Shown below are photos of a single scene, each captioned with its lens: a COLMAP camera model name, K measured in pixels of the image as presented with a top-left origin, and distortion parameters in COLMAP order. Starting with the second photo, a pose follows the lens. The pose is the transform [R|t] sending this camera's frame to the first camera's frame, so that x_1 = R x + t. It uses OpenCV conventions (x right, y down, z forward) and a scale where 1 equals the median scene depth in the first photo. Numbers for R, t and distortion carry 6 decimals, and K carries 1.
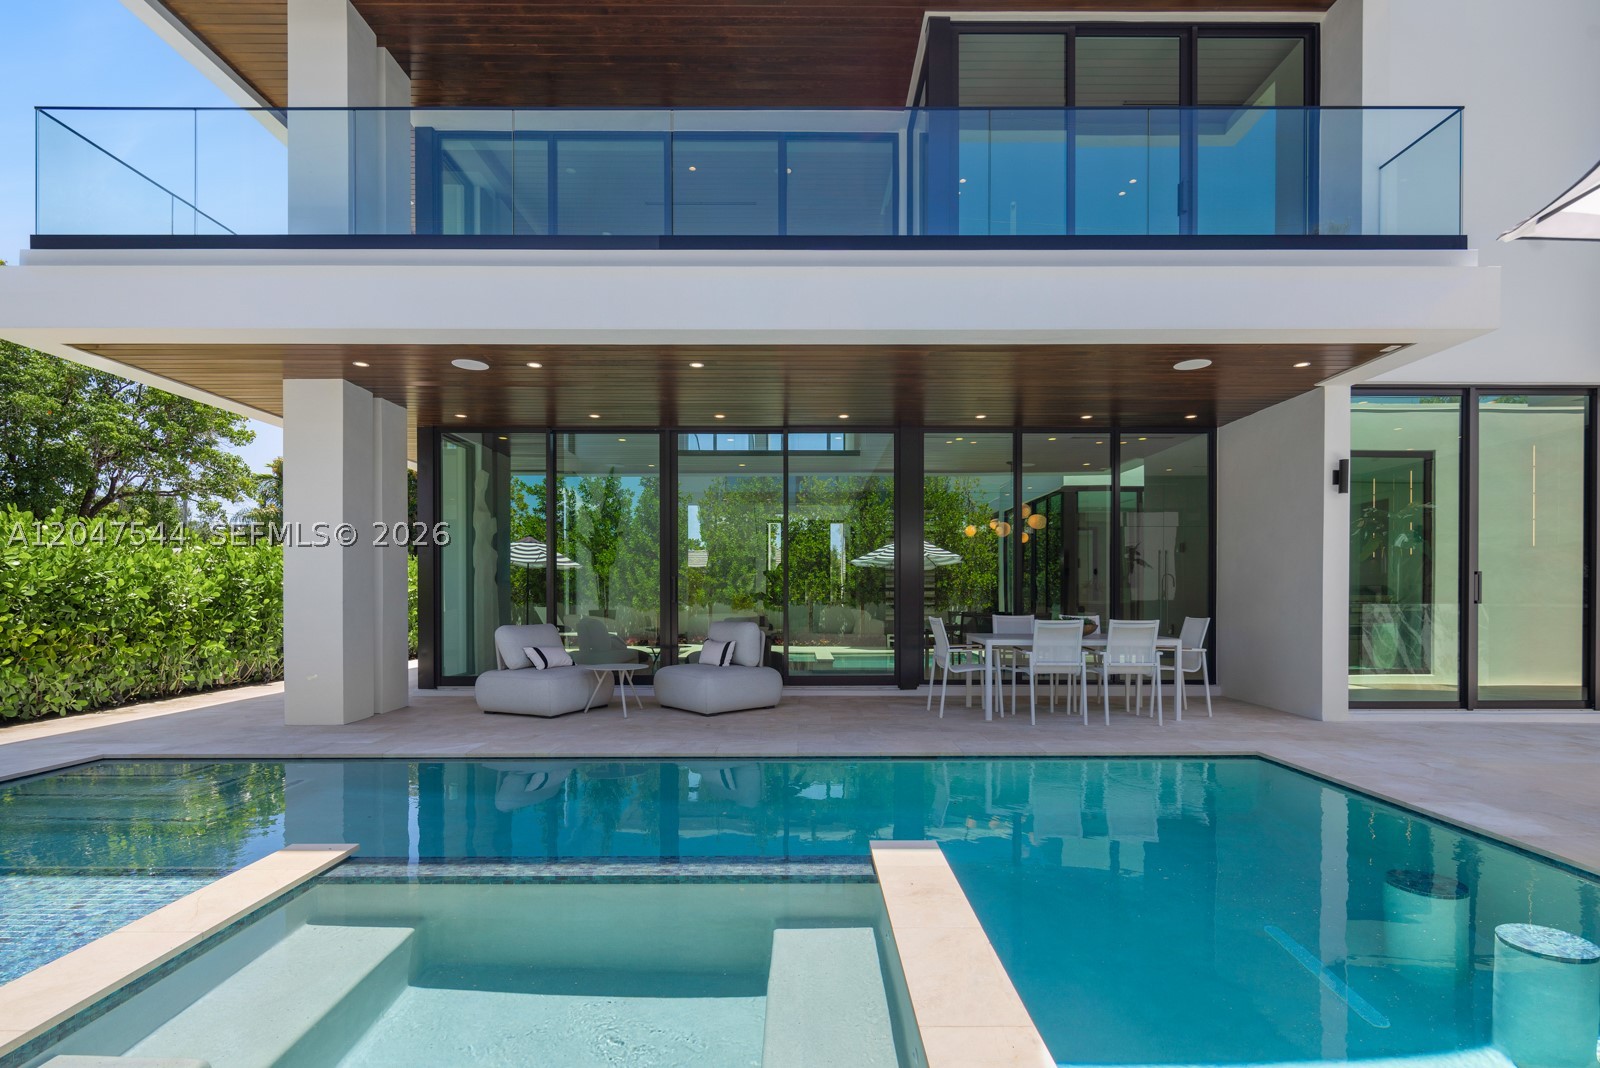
lens RADIAL K [[775.2, 0, 818.3], [0, 775.2, 597.2], [0, 0, 1]] dist [-0.005597, -0.000574]
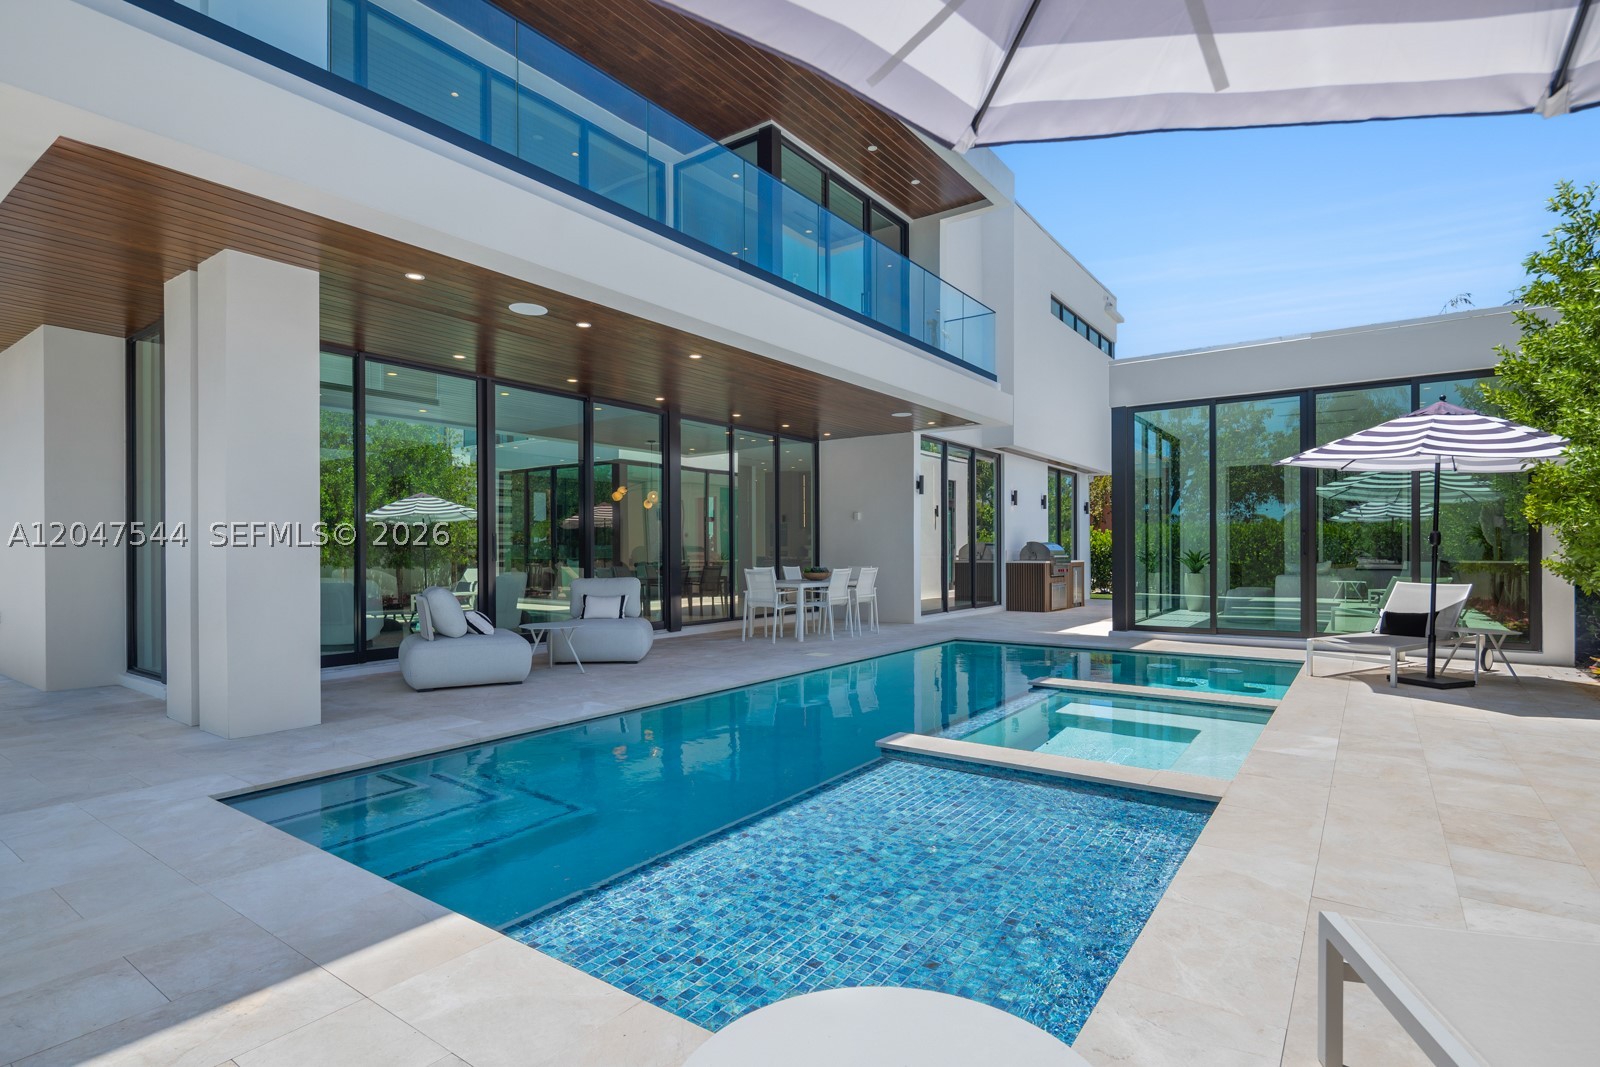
lens RADIAL K [[775.2, 0, 811.6], [0, 775.2, 542.1], [0, 0, 1]] dist [-0.005597, -0.000574]
pose [[0.594454, 0.007918, 0.804091, -0.859716], [0.004981, 0.999896, -0.013528, -0.001499], [-0.804114, 0.012047, 0.594352, 0.142211]]
